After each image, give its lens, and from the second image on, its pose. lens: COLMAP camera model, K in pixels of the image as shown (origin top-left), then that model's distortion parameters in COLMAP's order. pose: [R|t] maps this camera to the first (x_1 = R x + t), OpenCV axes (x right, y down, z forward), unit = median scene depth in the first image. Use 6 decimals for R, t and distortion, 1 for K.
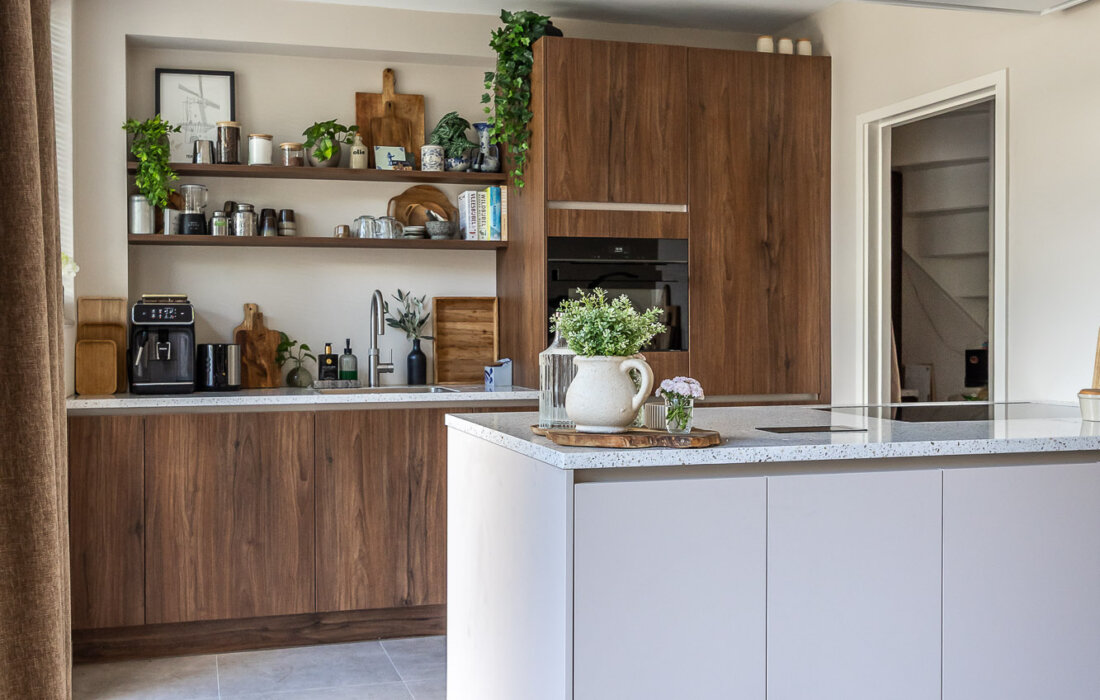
lens RADIAL K [[1137.2, 0, 548.4], [0, 1137.2, 321.1], [0, 0, 1]] dist [0.011412, 0.000000]
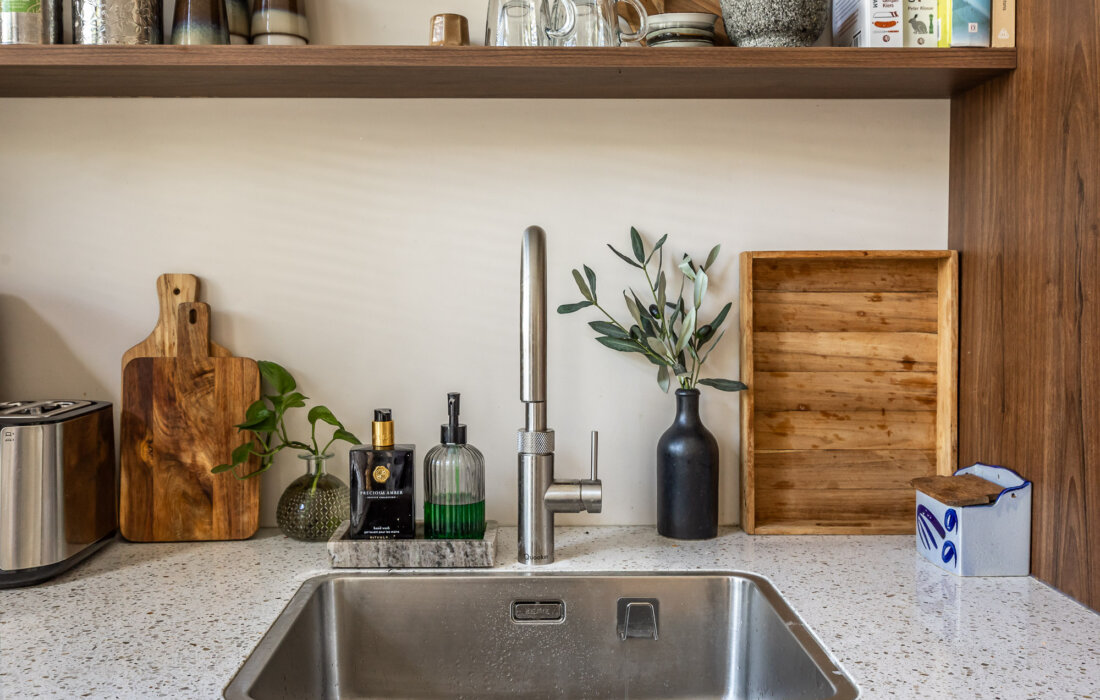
lens RADIAL K [[1041.9, 0, 536.4], [0, 1041.9, 333.9], [0, 0, 1]] dist [-0.006349, 0.000000]
pose [[0.955971, 0.017230, -0.292955, -0.074957], [-0.001681, 0.998580, 0.053246, -0.014526], [0.293457, -0.050409, 0.954642, 0.744607]]
